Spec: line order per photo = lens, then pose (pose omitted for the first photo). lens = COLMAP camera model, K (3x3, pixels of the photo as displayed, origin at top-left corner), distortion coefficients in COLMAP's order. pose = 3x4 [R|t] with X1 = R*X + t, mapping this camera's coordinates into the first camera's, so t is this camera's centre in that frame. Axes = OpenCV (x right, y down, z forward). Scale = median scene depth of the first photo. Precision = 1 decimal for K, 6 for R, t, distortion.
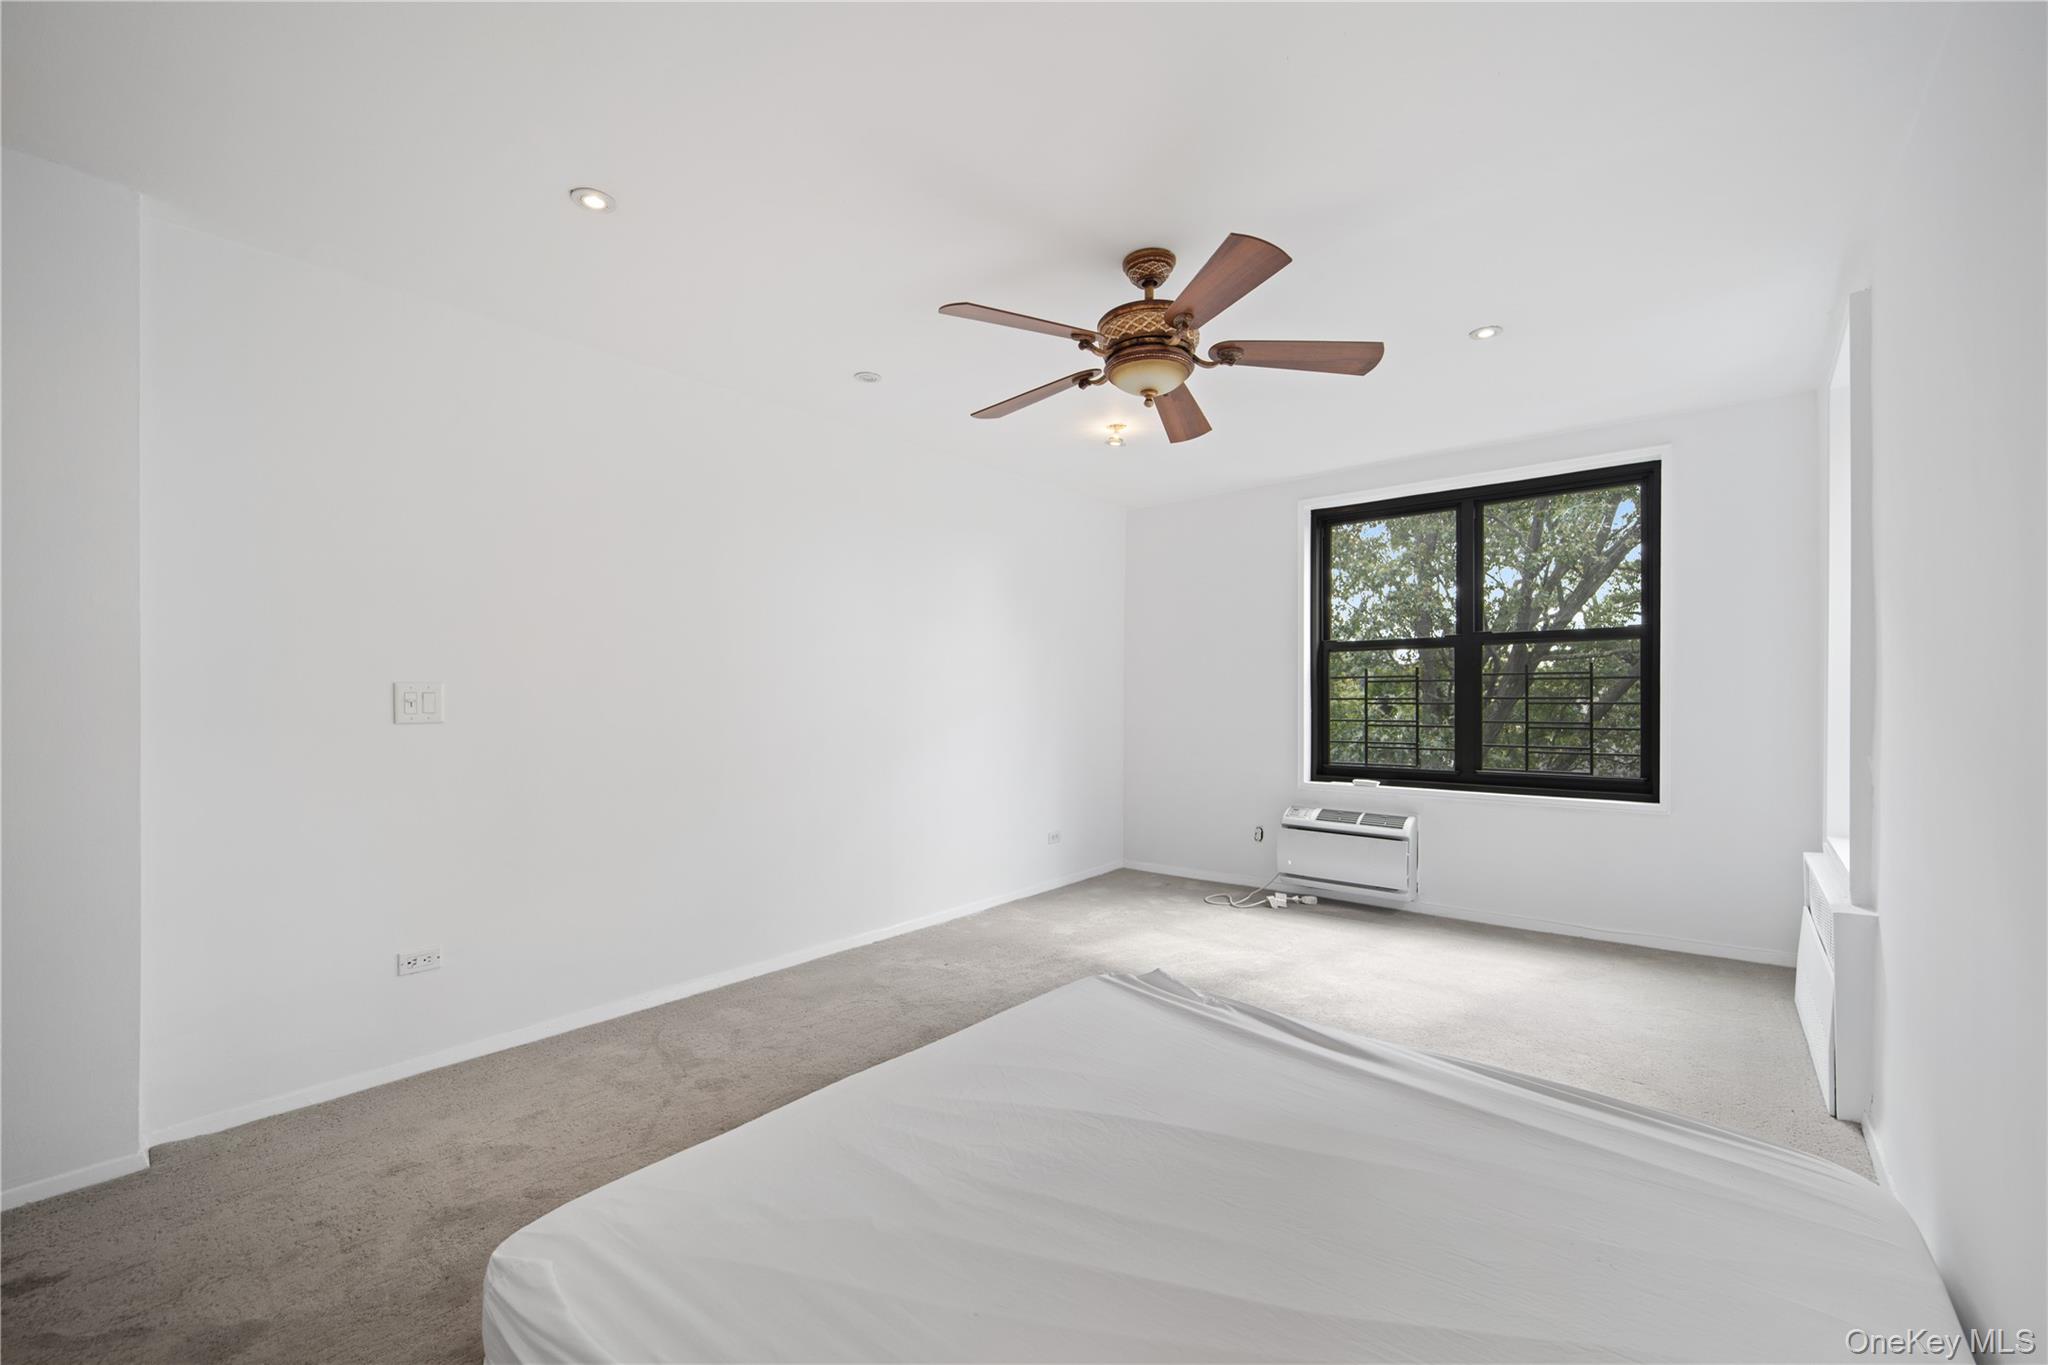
lens RADIAL K [[830.4, 0, 1012.9], [0, 830.4, 686.2], [0, 0, 1]] dist [-0.010553, 0.001806]
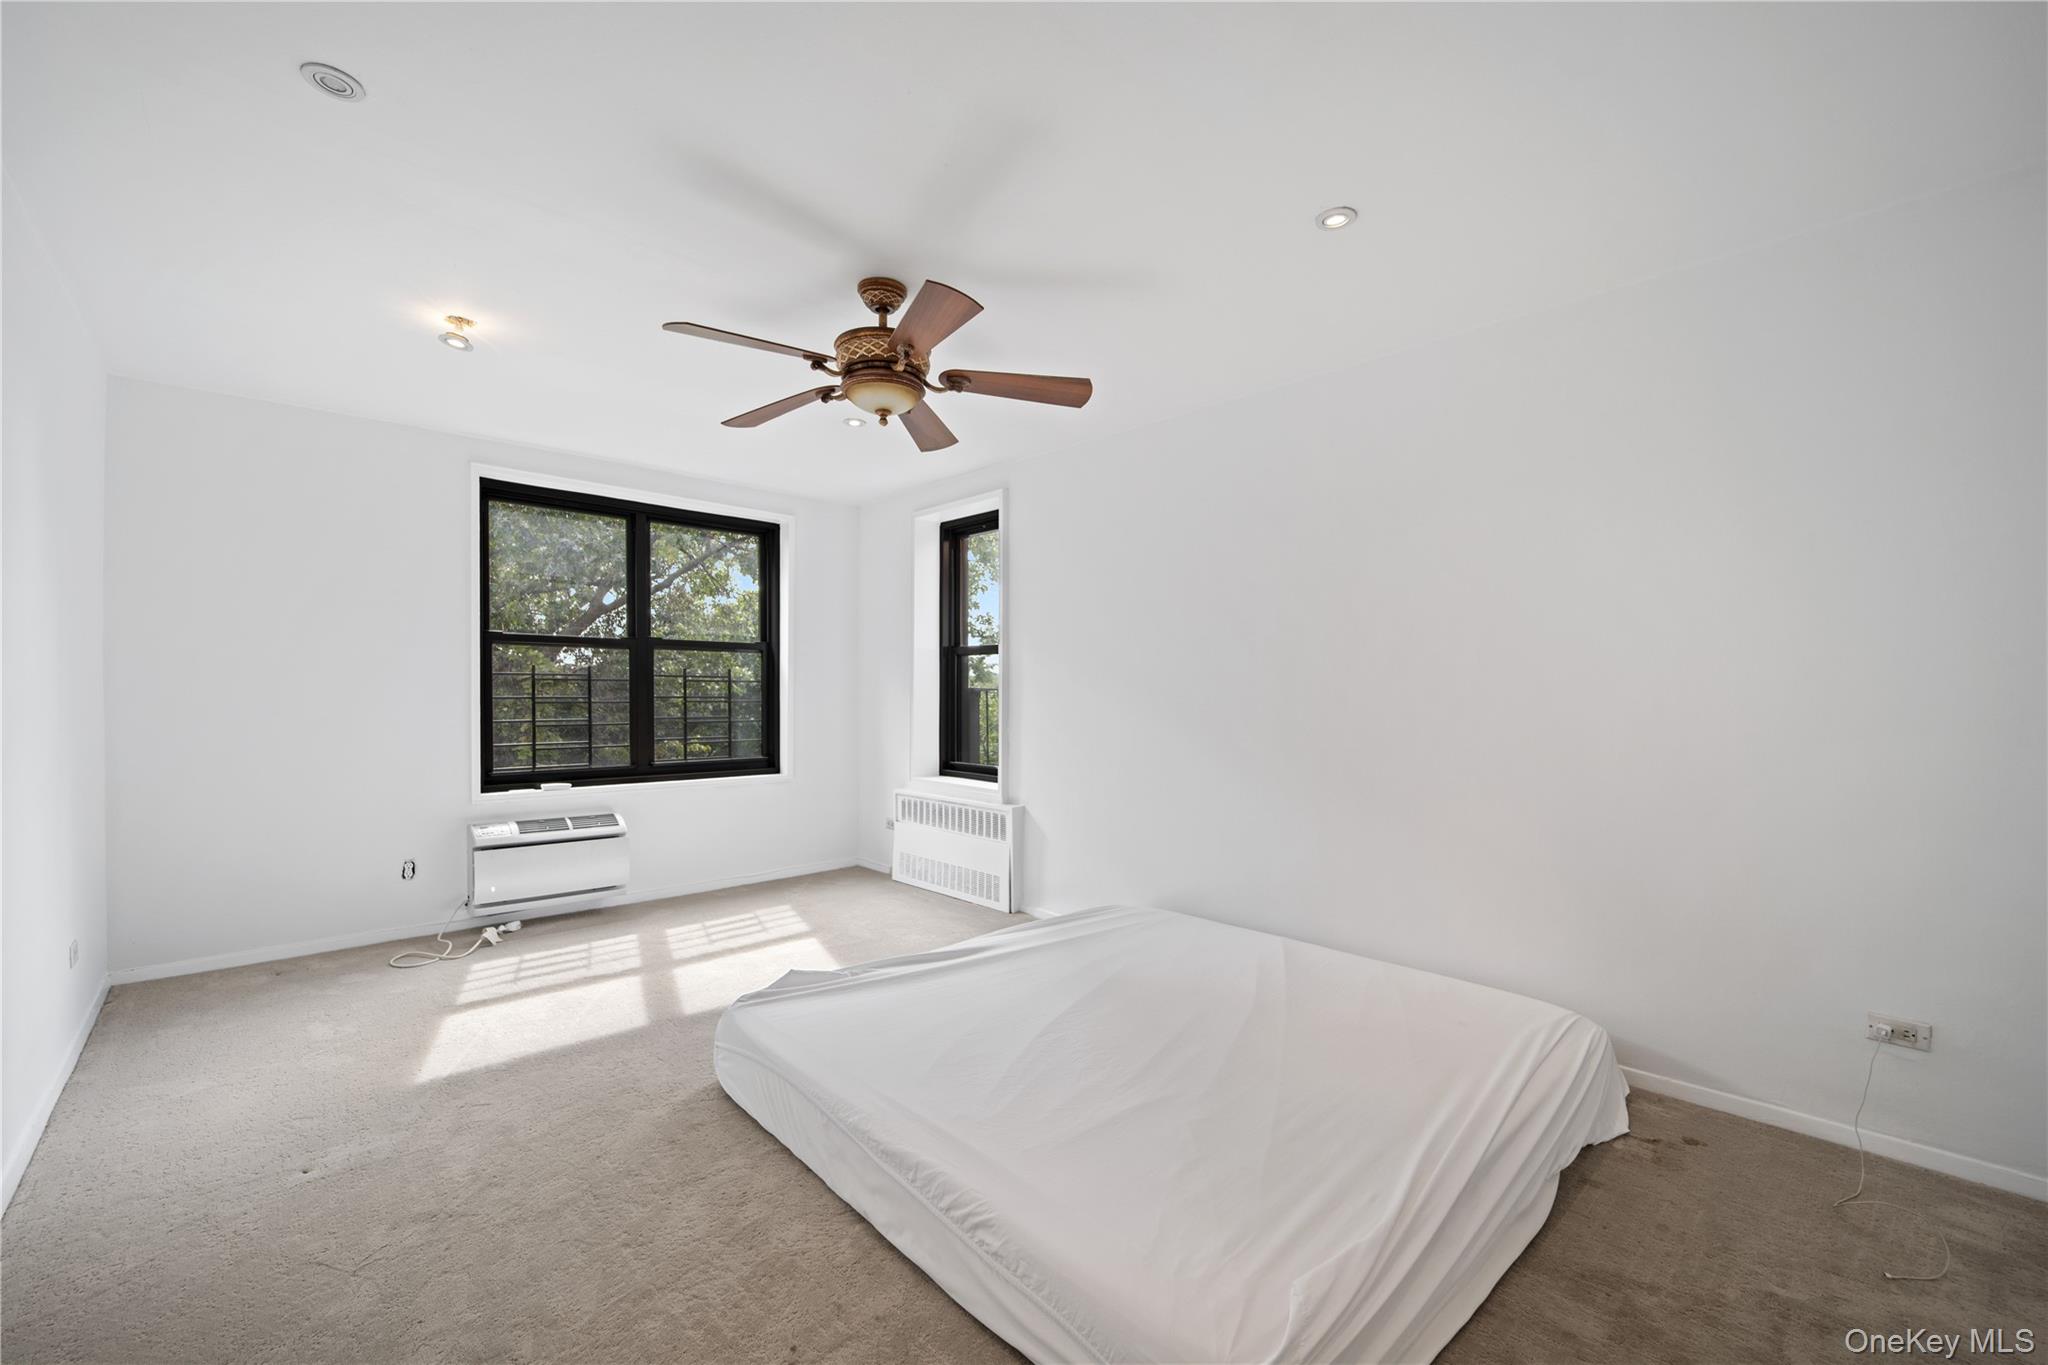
lens RADIAL K [[830.4, 0, 1033.8], [0, 830.4, 712.8], [0, 0, 1]] dist [-0.010553, 0.001806]
pose [[0.112938, -0.015003, 0.993489, -0.469220], [-0.014881, 0.999748, 0.016789, 0.007803], [-0.993491, -0.016680, 0.112687, 0.367139]]
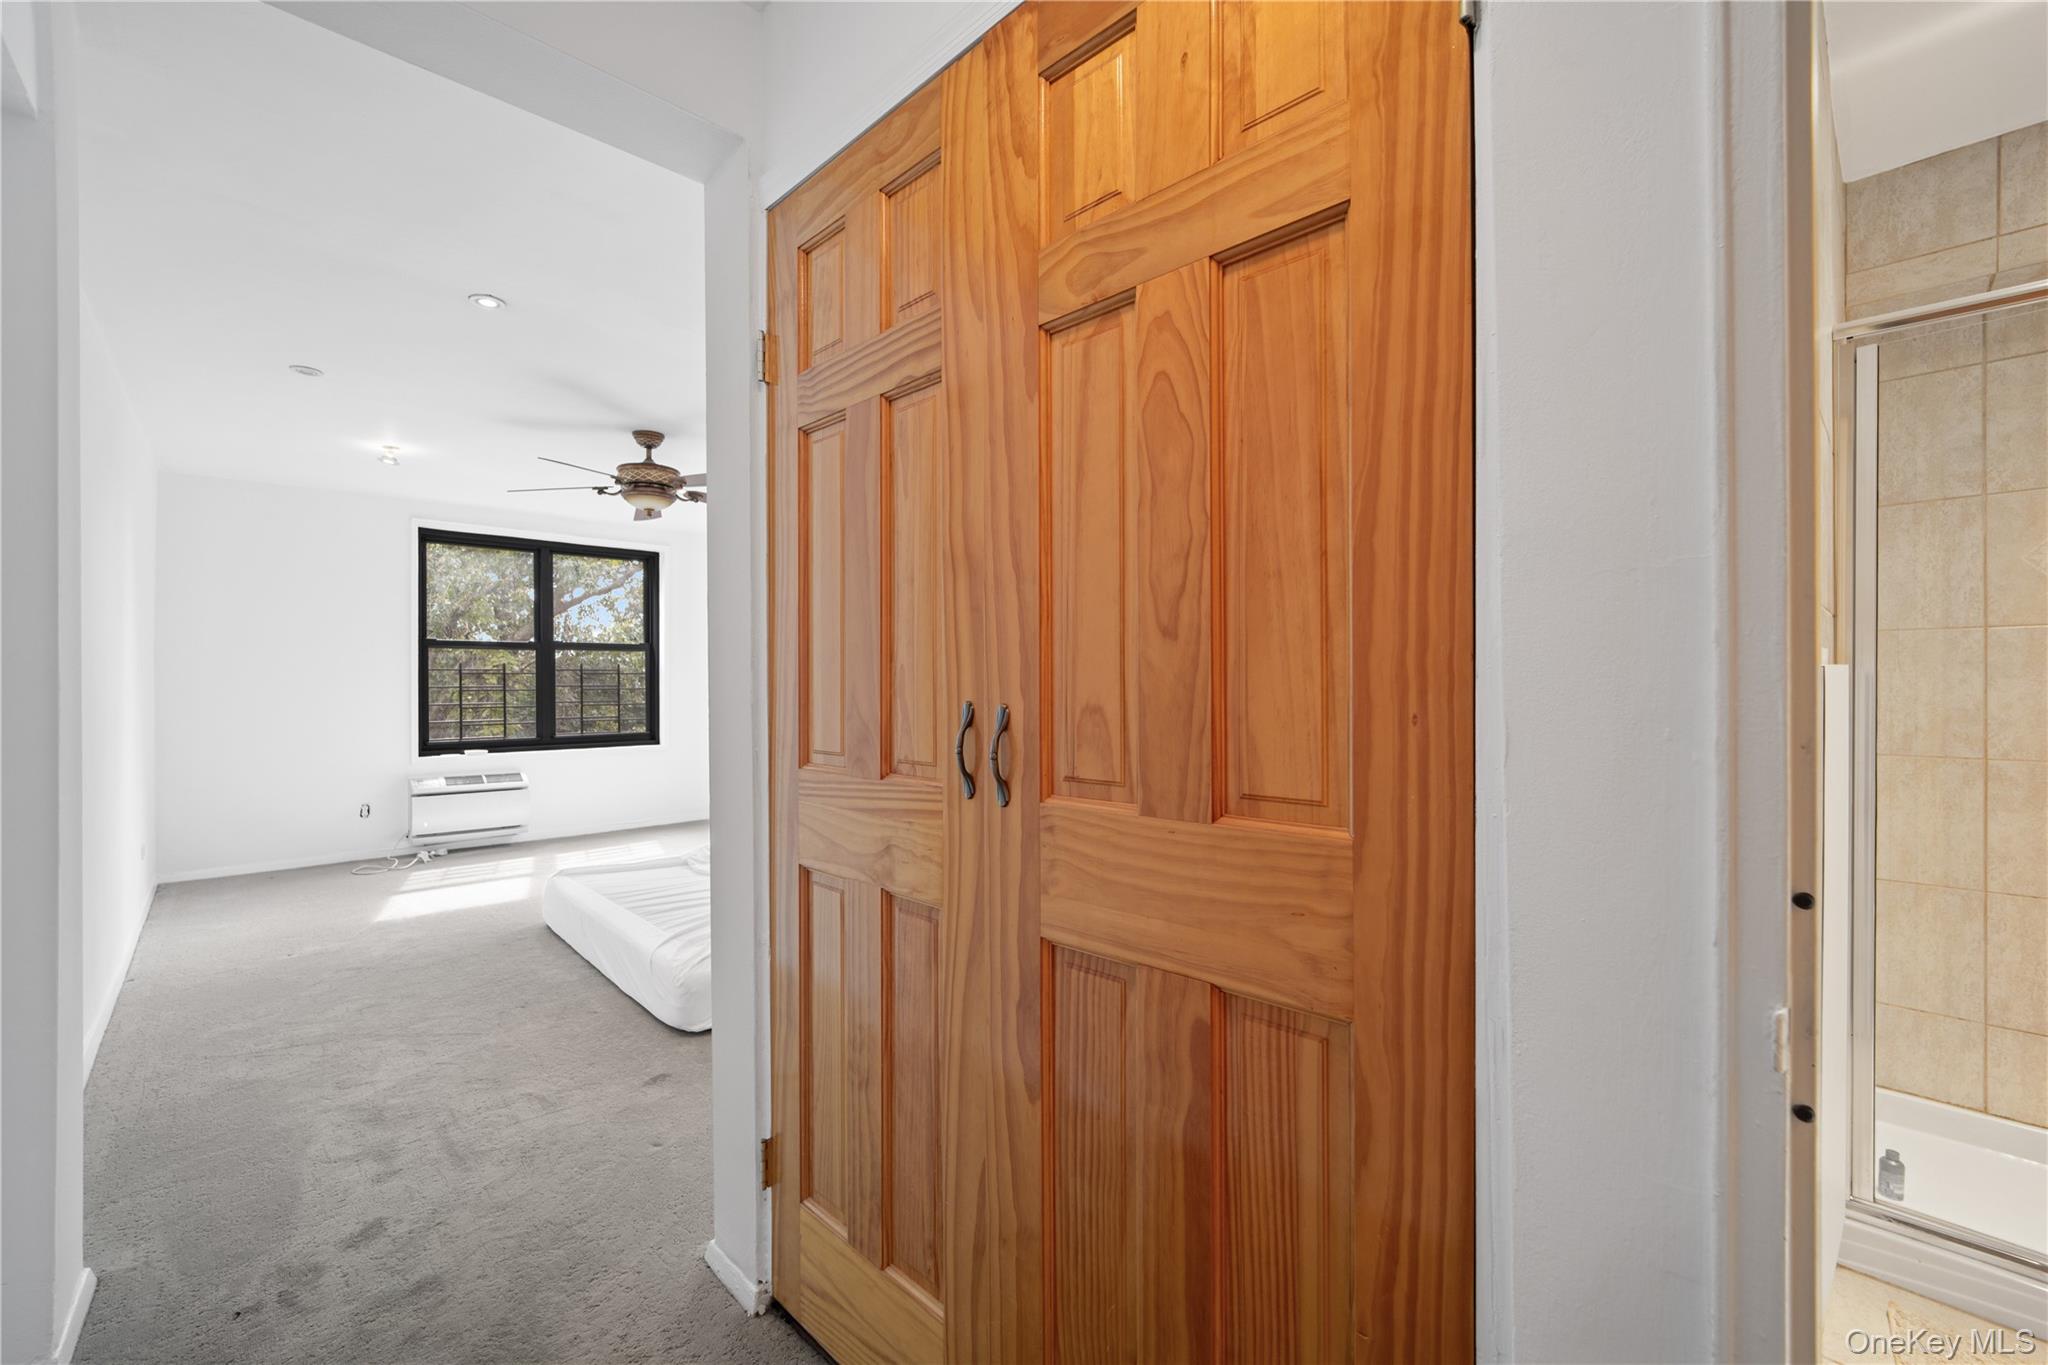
lens RADIAL K [[830.4, 0, 1031.7], [0, 830.4, 687.6], [0, 0, 1]] dist [-0.010553, 0.001806]
pose [[0.103216, -0.004171, 0.994650, -0.793217], [-0.008300, 0.999953, 0.005055, 0.001762], [-0.994624, -0.008777, 0.103176, 0.010761]]
